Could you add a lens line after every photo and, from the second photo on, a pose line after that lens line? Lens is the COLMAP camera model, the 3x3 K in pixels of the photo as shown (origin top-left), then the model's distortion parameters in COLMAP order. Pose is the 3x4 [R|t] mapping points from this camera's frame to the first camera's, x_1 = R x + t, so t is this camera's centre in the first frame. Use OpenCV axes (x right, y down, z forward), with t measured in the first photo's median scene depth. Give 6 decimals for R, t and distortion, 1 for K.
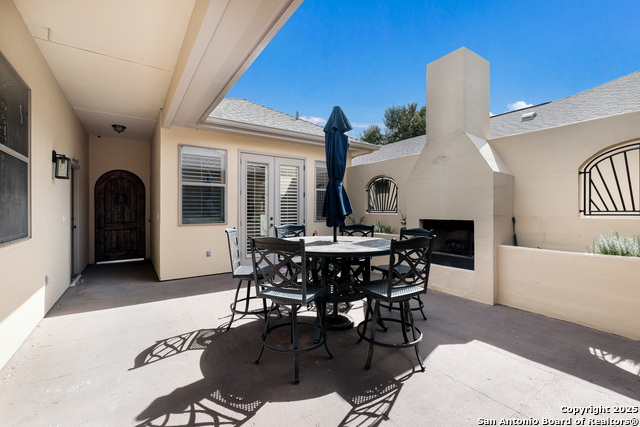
lens RADIAL K [[279.0, 0, 320.7], [0, 279.0, 212.4], [0, 0, 1]] dist [-0.002201, -0.000980]
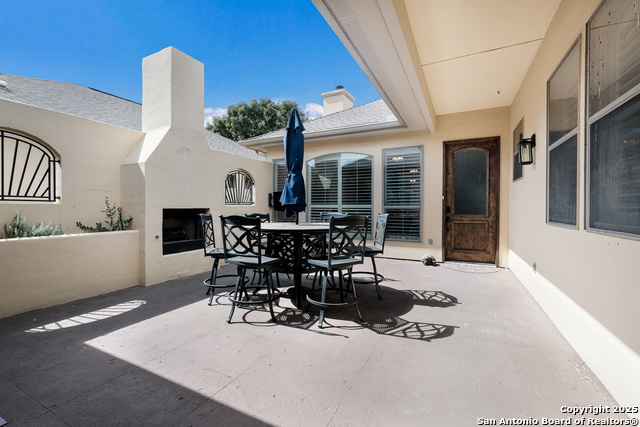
lens RADIAL K [[279.0, 0, 319.9], [0, 279.0, 212.5], [0, 0, 1]] dist [-0.002201, -0.000980]
pose [[-0.480328, -0.015259, 0.876956, -1.158095], [0.003950, 0.999801, 0.019560, 0.036414], [-0.877080, 0.012859, -0.480172, 1.676008]]
